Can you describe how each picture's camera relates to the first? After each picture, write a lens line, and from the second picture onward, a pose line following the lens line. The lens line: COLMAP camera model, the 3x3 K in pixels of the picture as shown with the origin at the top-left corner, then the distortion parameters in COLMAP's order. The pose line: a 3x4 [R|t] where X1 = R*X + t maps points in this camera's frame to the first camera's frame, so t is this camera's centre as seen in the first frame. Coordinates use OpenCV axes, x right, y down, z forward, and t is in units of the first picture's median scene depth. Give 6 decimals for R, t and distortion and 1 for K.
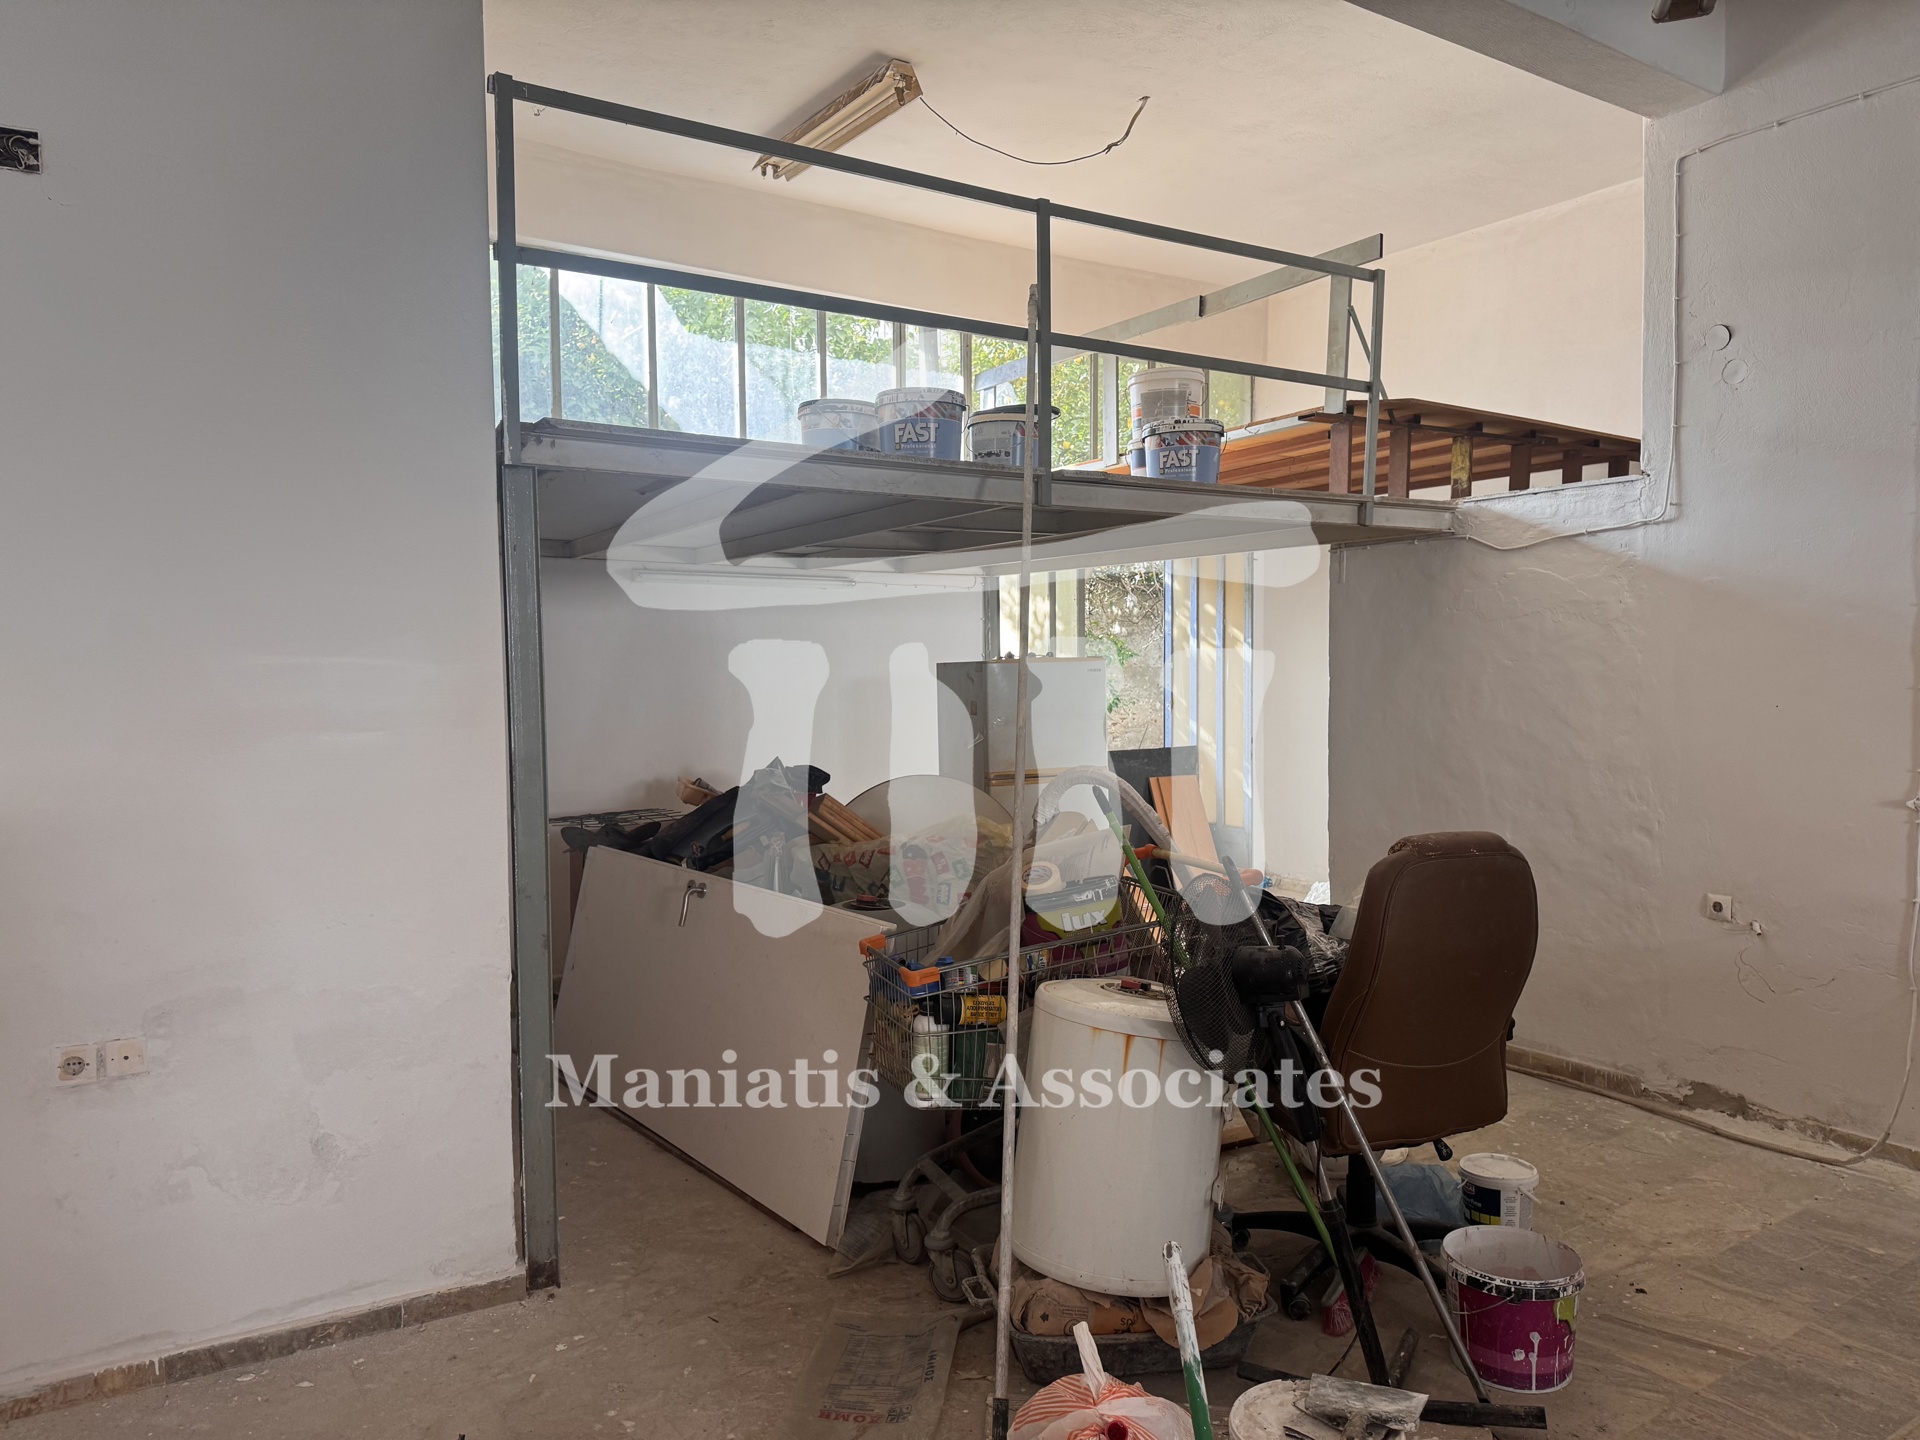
lens RADIAL K [[1346.2, 0, 960.0], [0, 1346.2, 720.0], [0, 0, 1]] dist [0.069937, -0.075249]
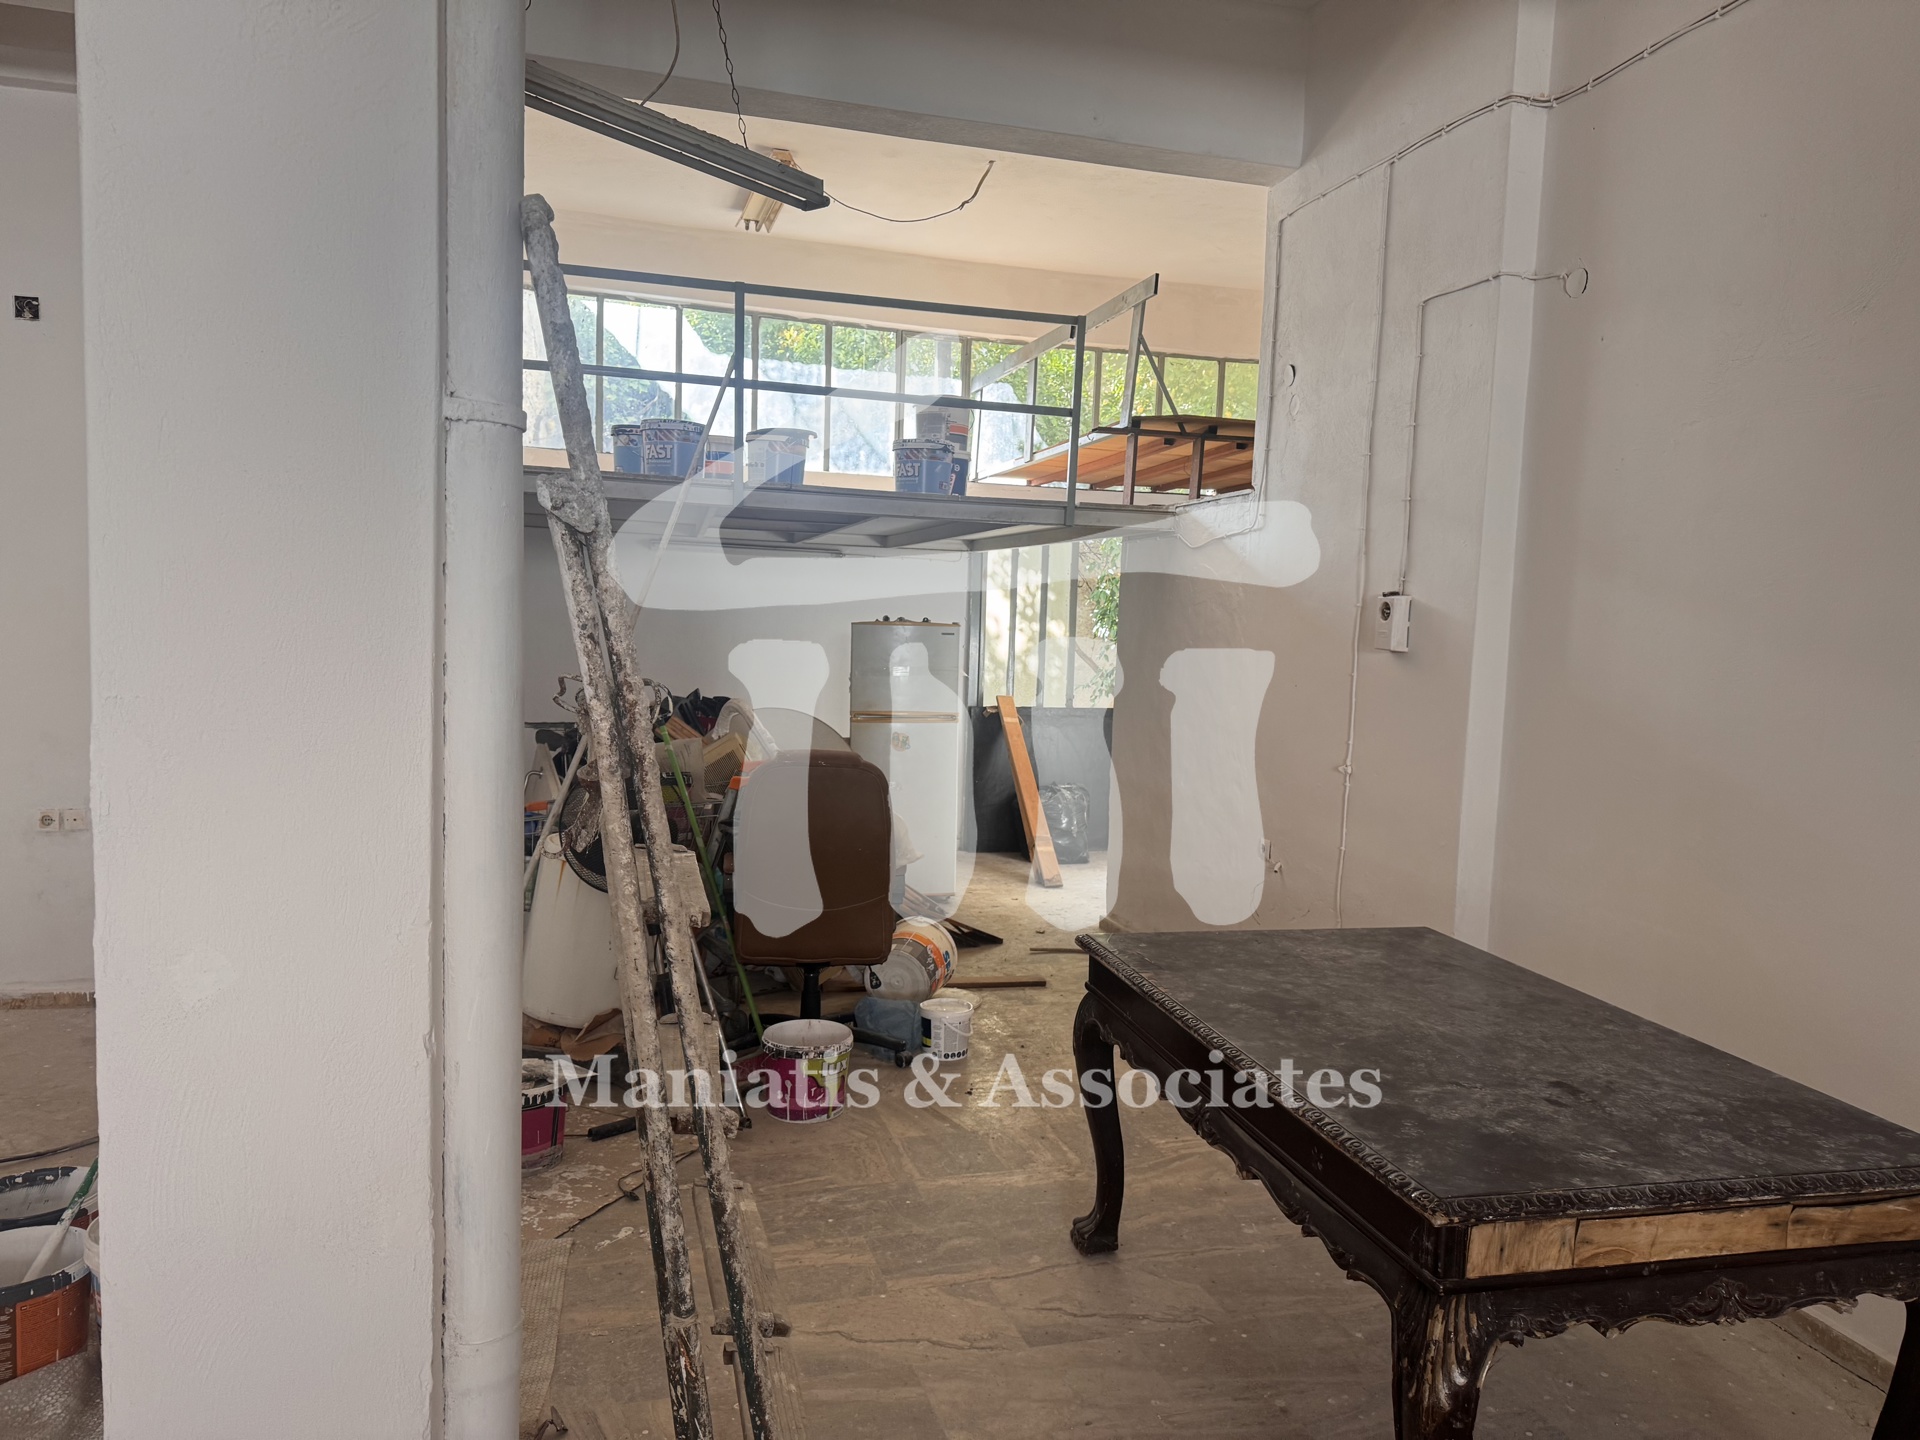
lens RADIAL K [[1346.3, 0, 967.1], [0, 1346.3, 728.4], [0, 0, 1]] dist [0.073181, -0.087367]
pose [[0.953619, 0.065298, -0.293848, 0.493971], [-0.054632, 0.997520, 0.044369, -0.006480], [0.296017, -0.026258, 0.954822, -0.170106]]
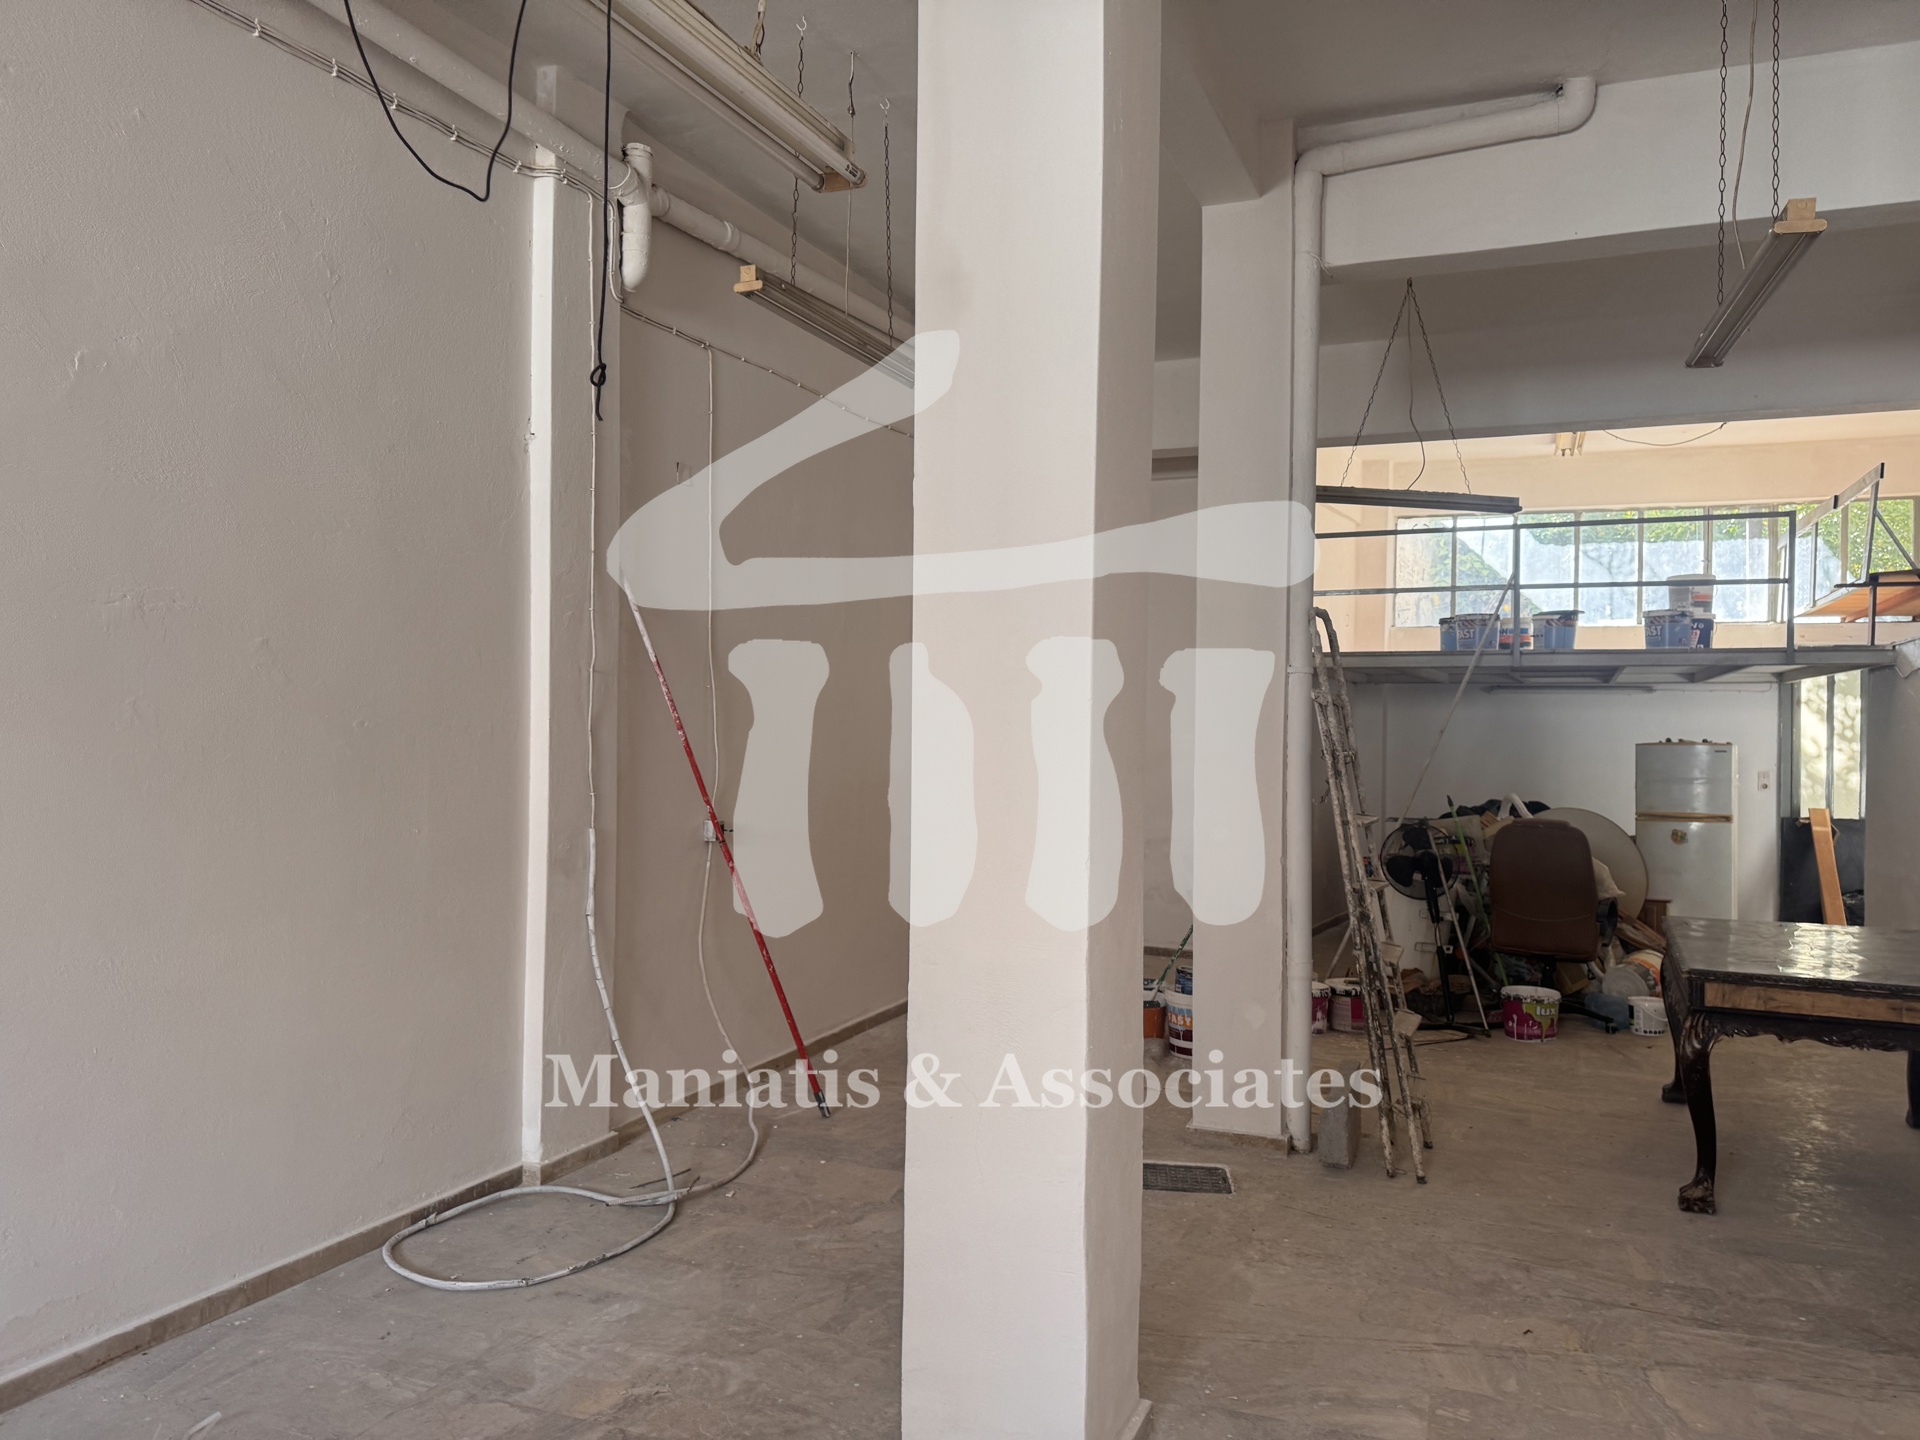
lens RADIAL K [[1346.3, 0, 967.1], [0, 1346.3, 728.4], [0, 0, 1]] dist [0.073181, -0.087367]
pose [[0.569179, 0.012247, -0.822122, 0.912303], [-0.052721, 0.998375, -0.021627, 0.016466], [0.820522, 0.055653, 0.568900, -0.607753]]
